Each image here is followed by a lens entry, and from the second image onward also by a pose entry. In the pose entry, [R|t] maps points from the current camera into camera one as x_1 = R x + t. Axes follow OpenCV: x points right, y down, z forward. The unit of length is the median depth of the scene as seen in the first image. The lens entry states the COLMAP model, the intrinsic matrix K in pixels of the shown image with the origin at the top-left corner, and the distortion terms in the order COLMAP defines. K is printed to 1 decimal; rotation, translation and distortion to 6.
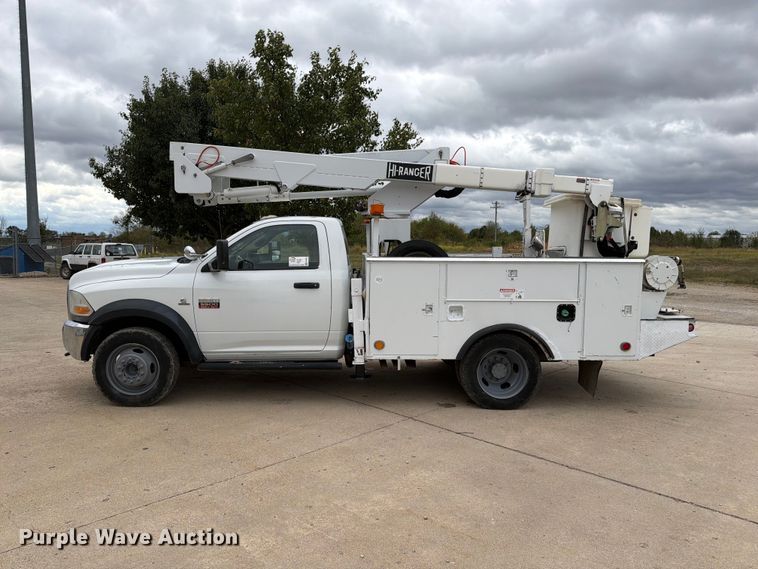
lens RADIAL K [[535.5, 0, 385.8], [0, 535.5, 290.2], [0, 0, 1]] dist [0.050885, -0.062107]
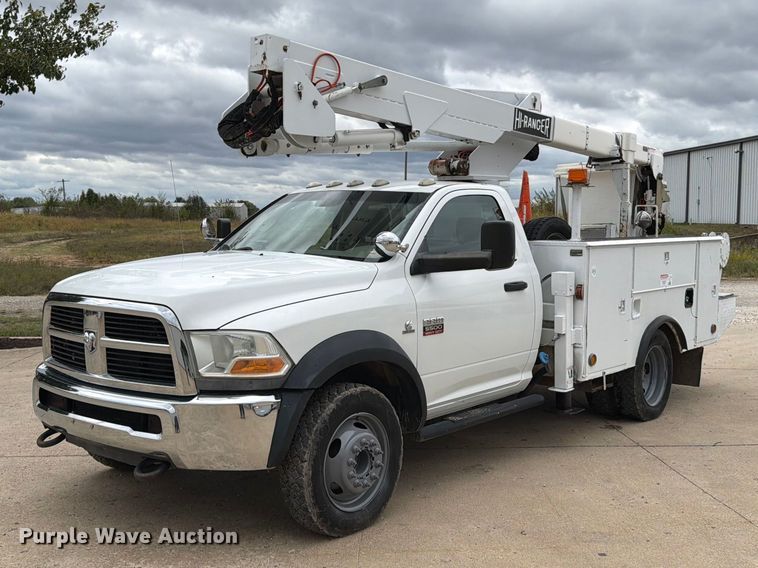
lens RADIAL K [[863.1, 0, 383.0], [0, 863.1, 281.8], [0, 0, 1]] dist [0.046766, 0.000000]
pose [[0.680031, -0.060982, 0.730643, -0.997793], [0.067134, 0.997528, 0.020775, -0.045545], [-0.730104, 0.034923, 0.682443, 0.360734]]
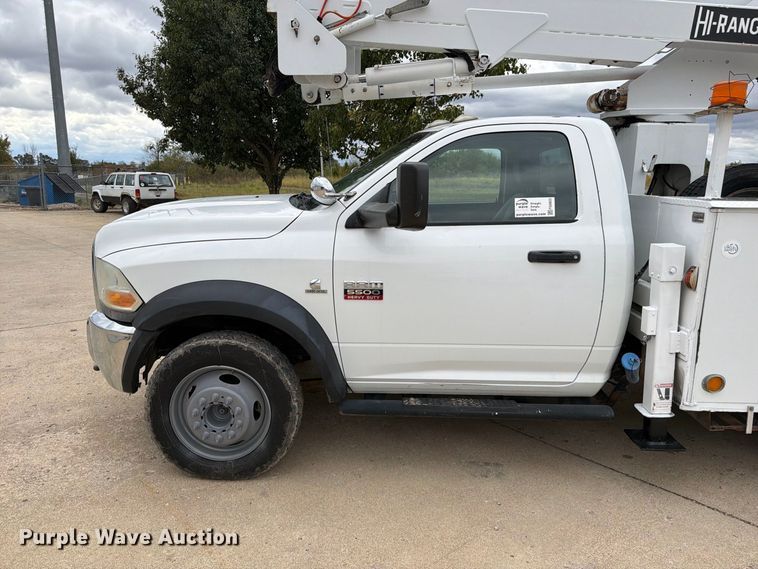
lens RADIAL K [[535.5, 0, 382.9], [0, 535.5, 279.2], [0, 0, 1]] dist [0.050885, -0.062107]
pose [[0.998504, 0.014381, -0.052751, -0.266237], [-0.008757, 0.994397, 0.105345, -0.036979], [0.053971, -0.104725, 0.993036, 0.469475]]
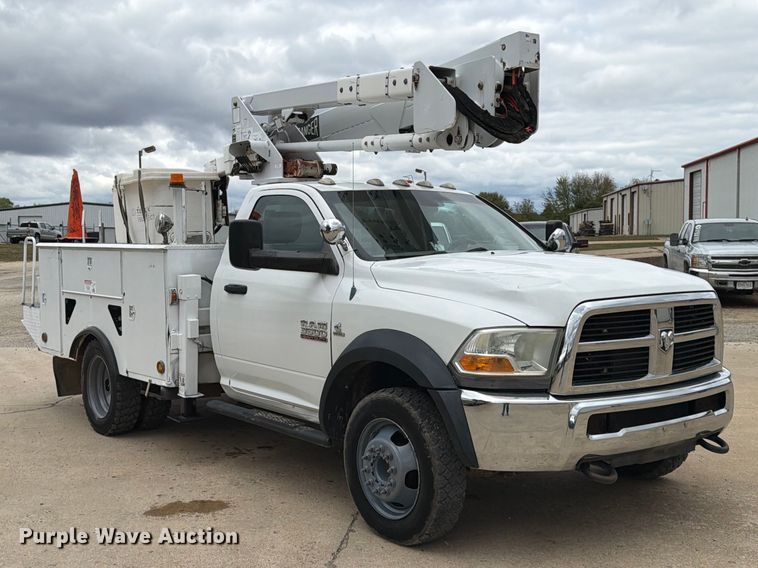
lens RADIAL K [[919.3, 0, 379.3], [0, 919.3, 288.8], [0, 0, 1]] dist [0.054597, 0.000000]
pose [[-0.574494, -0.050771, 0.816932, -1.117835], [0.075322, 0.990560, 0.114531, -0.149171], [-0.815036, 0.127330, -0.565247, 1.758939]]
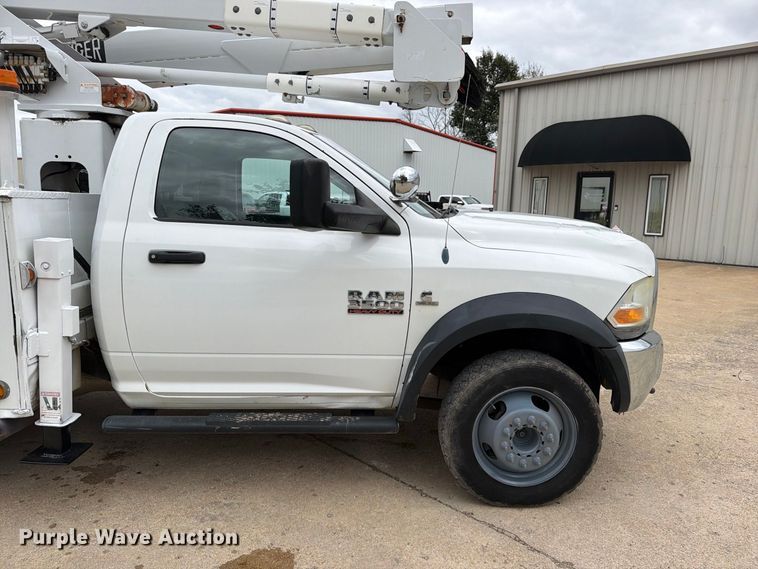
lens RADIAL K [[535.5, 0, 382.8], [0, 535.5, 286.0], [0, 0, 1]] dist [0.050885, -0.062107]
pose [[-0.999576, -0.029079, 0.001391, -0.323511], [-0.027928, 0.971308, 0.236180, -0.125553], [-0.008219, 0.236041, -0.971708, 1.725887]]
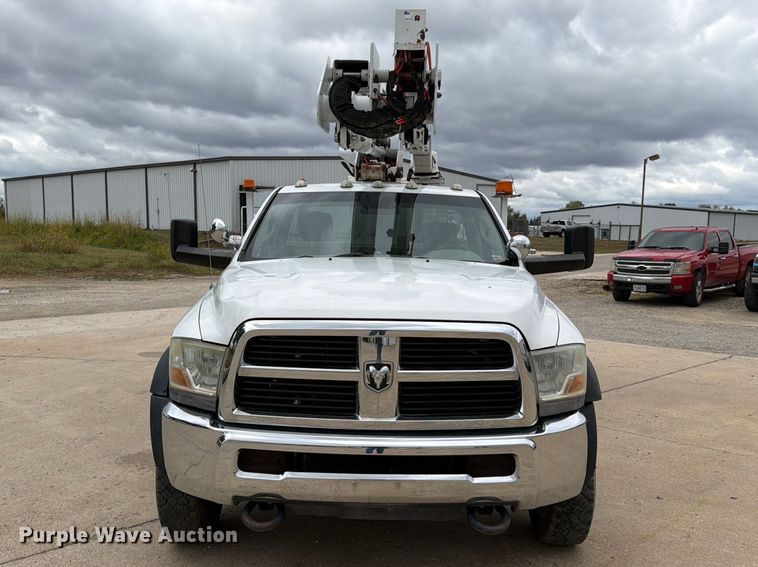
lens RADIAL K [[733.0, 0, 378.7], [0, 733.0, 313.8], [0, 0, 1]] dist [0.041664, 0.000000]
pose [[0.041466, -0.121951, 0.991670, -1.110655], [0.071560, 0.990337, 0.118795, -0.098315], [-0.996574, 0.066038, 0.049793, 1.071169]]
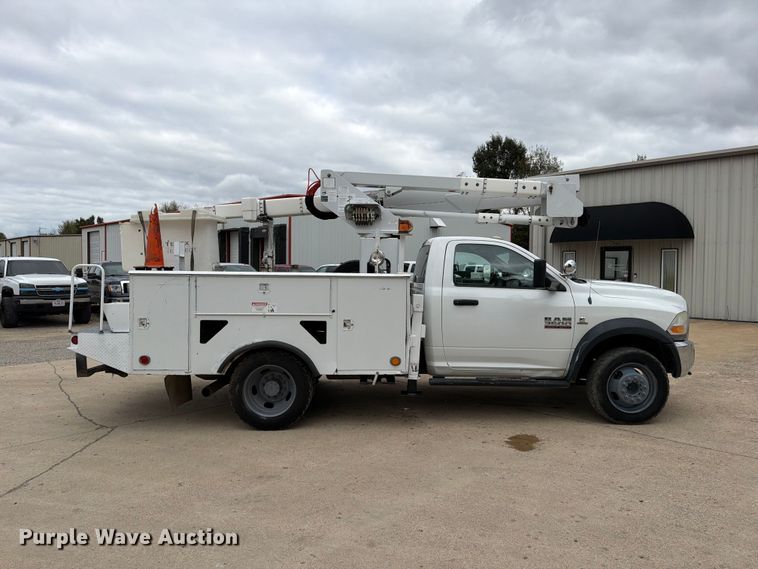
lens RADIAL K [[535.5, 0, 382.3], [0, 535.5, 281.8], [0, 0, 1]] dist [0.050885, -0.062107]
pose [[-0.999699, -0.018068, 0.016613, -0.014847], [-0.016258, 0.994520, 0.103271, -0.173992], [-0.018388, 0.102970, -0.994515, 2.254044]]
